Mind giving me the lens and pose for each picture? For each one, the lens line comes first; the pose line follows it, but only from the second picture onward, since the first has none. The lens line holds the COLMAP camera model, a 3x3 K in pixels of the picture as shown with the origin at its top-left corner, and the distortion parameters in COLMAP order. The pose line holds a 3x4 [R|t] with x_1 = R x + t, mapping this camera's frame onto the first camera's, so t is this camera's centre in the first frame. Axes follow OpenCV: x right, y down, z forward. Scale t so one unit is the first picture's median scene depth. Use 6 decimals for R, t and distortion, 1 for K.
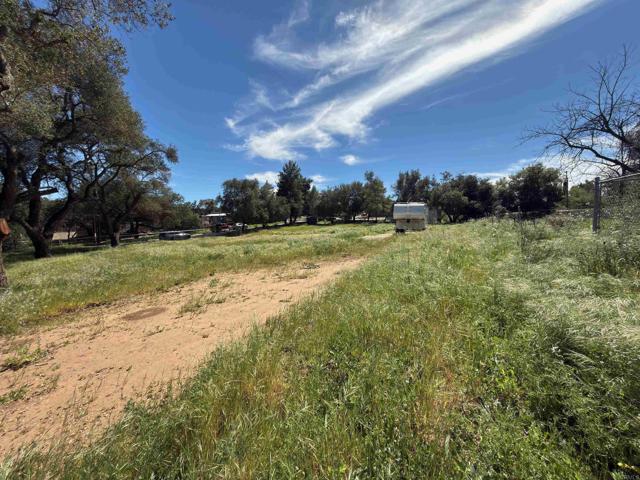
lens RADIAL K [[261.5, 0, 323.7], [0, 261.5, 250.1], [0, 0, 1]] dist [0.004860, 0.001931]
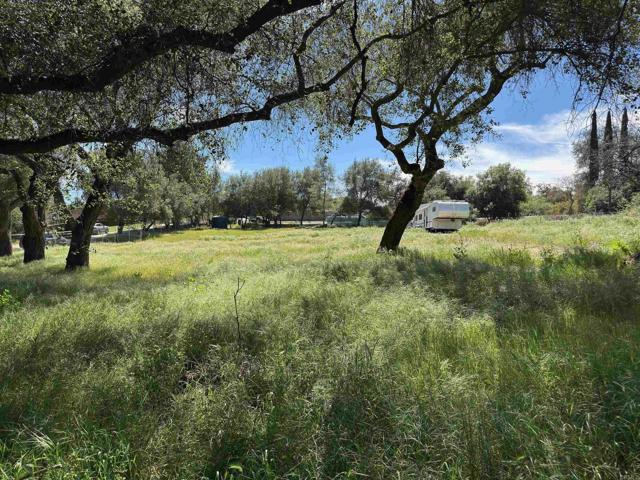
lens RADIAL K [[461.6, 0, 318.8], [0, 461.6, 241.0], [0, 0, 1]] dist [0.067500, -0.078047]
pose [[0.914522, 0.008645, 0.404443, -0.337469], [0.027193, 0.996197, -0.082783, 0.038129], [-0.403621, 0.086705, 0.910809, -0.133061]]
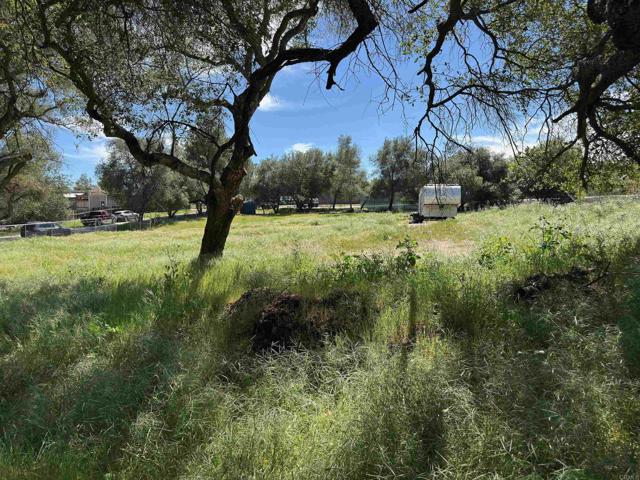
lens RADIAL K [[461.6, 0, 323.1], [0, 461.6, 245.6], [0, 0, 1]] dist [0.067500, -0.078047]
pose [[0.969205, -0.010400, 0.246037, -0.174210], [0.019845, 0.999157, -0.035942, 0.024391], [-0.245456, 0.039717, 0.968594, -0.132849]]
